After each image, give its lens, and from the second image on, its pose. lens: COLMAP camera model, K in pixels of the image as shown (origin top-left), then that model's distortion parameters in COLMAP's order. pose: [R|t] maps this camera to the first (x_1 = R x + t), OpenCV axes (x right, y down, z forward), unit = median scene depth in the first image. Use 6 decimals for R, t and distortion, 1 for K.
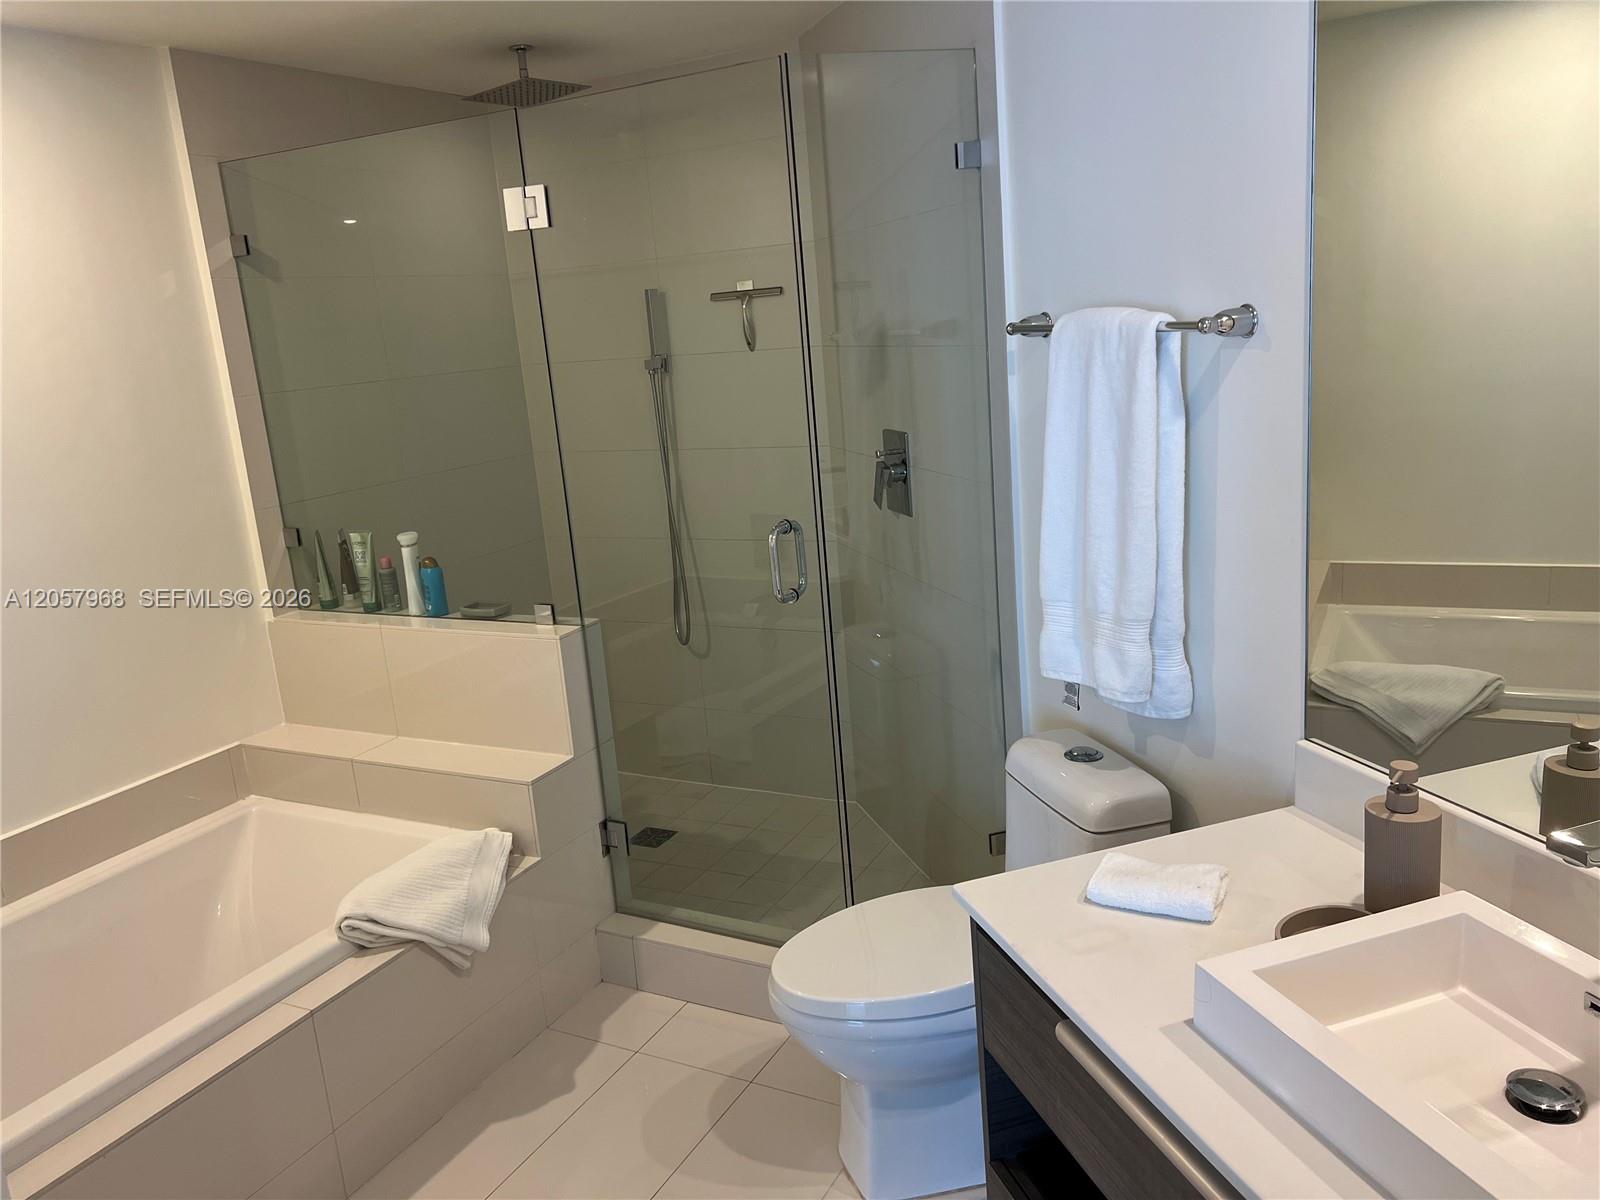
lens RADIAL K [[1192.5, 0, 813.4], [0, 1192.5, 593.0], [0, 0, 1]] dist [0.066543, -0.081549]
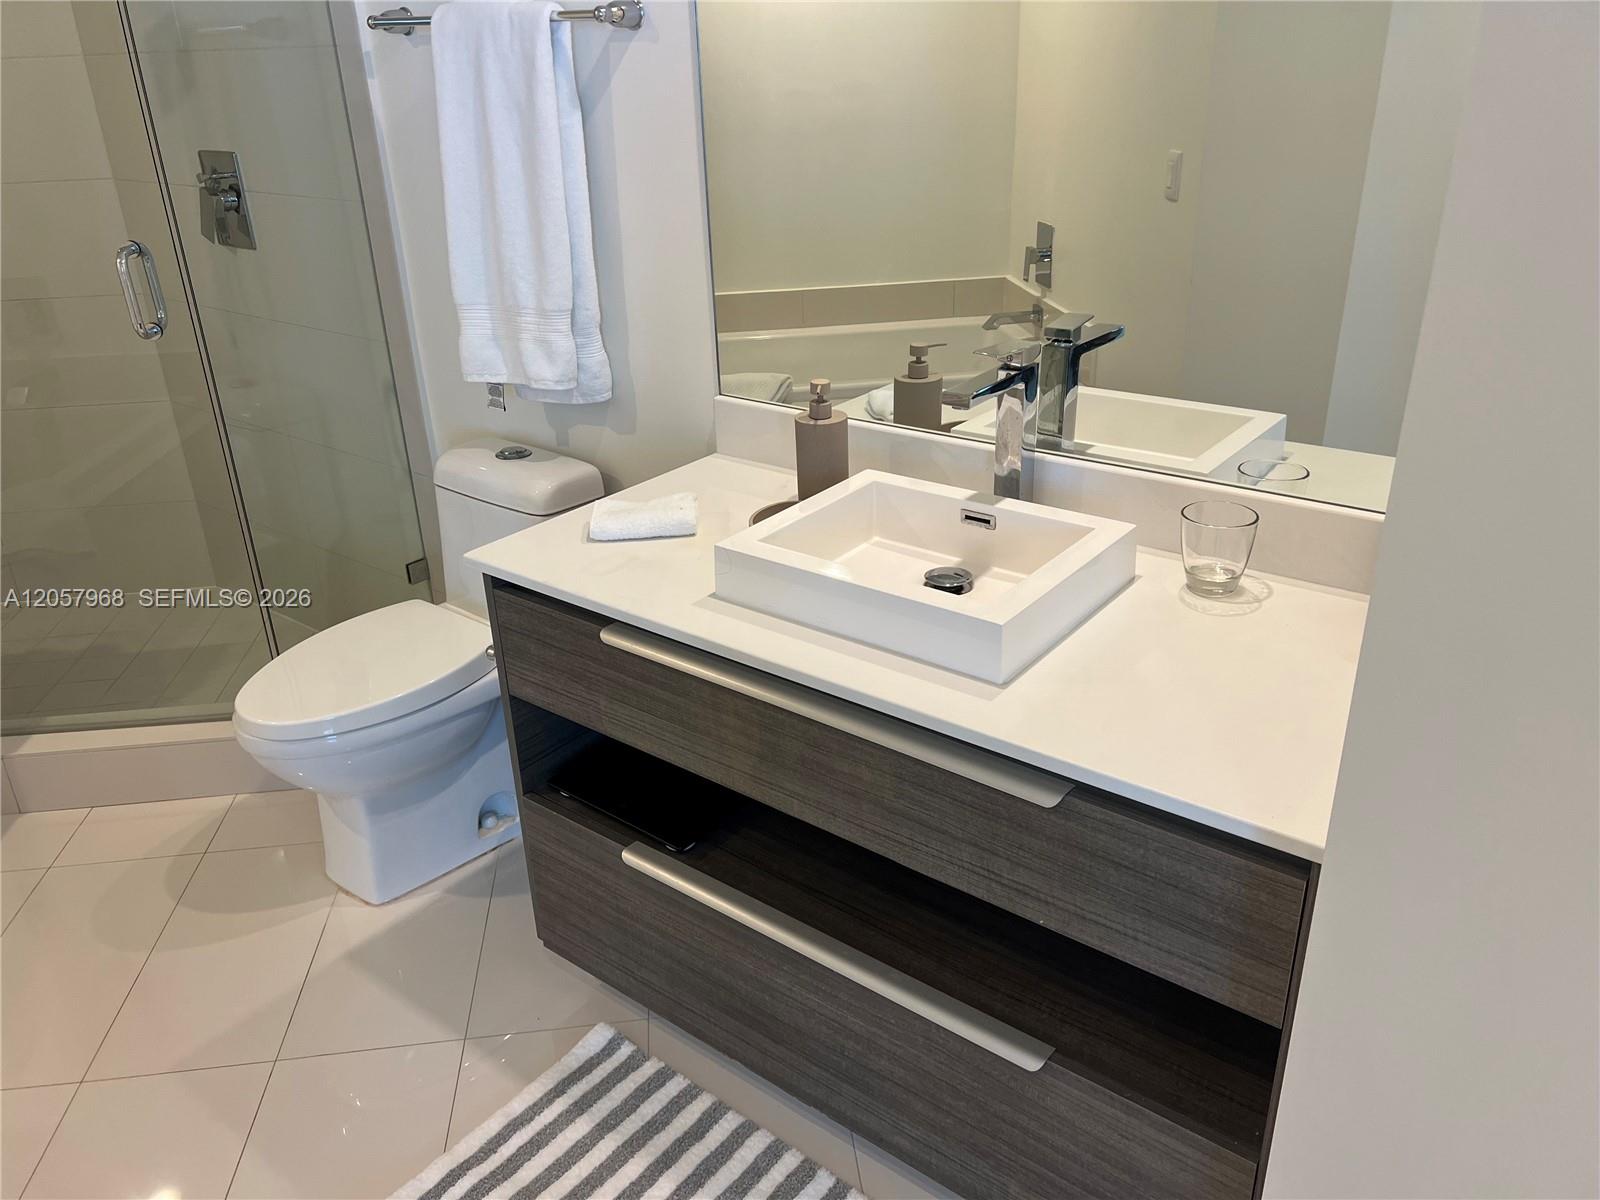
lens RADIAL K [[1192.5, 0, 813.9], [0, 1192.5, 572.3], [0, 0, 1]] dist [0.066543, -0.081549]
pose [[0.821731, -0.180145, 0.540654, -0.137120], [0.095068, 0.978761, 0.181629, 0.063790], [-0.561891, -0.097851, 0.821404, -0.033991]]
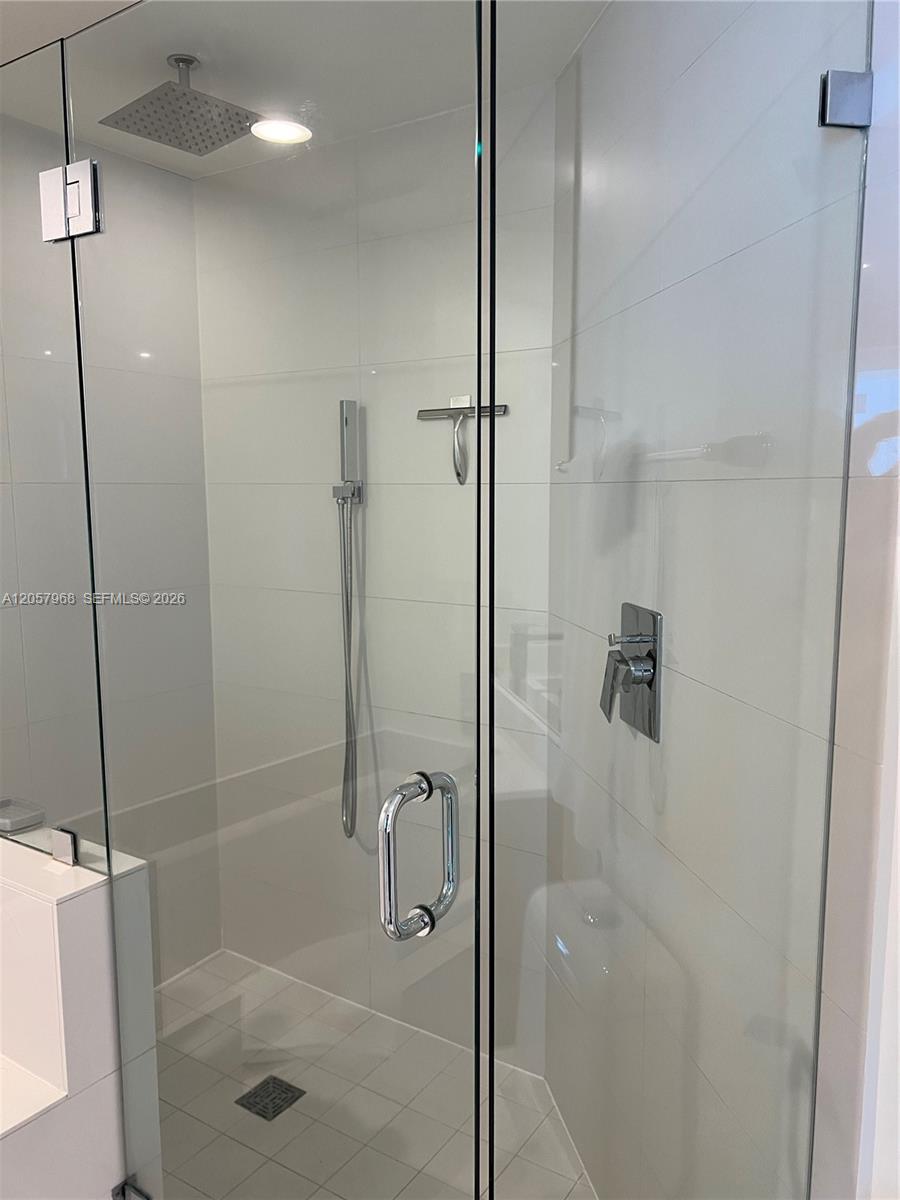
lens RADIAL K [[894.4, 0, 457.4], [0, 894.4, 595.6], [0, 0, 1]] dist [0.066543, -0.081549]
pose [[0.989299, 0.091271, -0.113830, 0.029197], [-0.103005, 0.989451, -0.101862, -0.100848], [0.103333, 0.112497, 0.988265, 0.618767]]
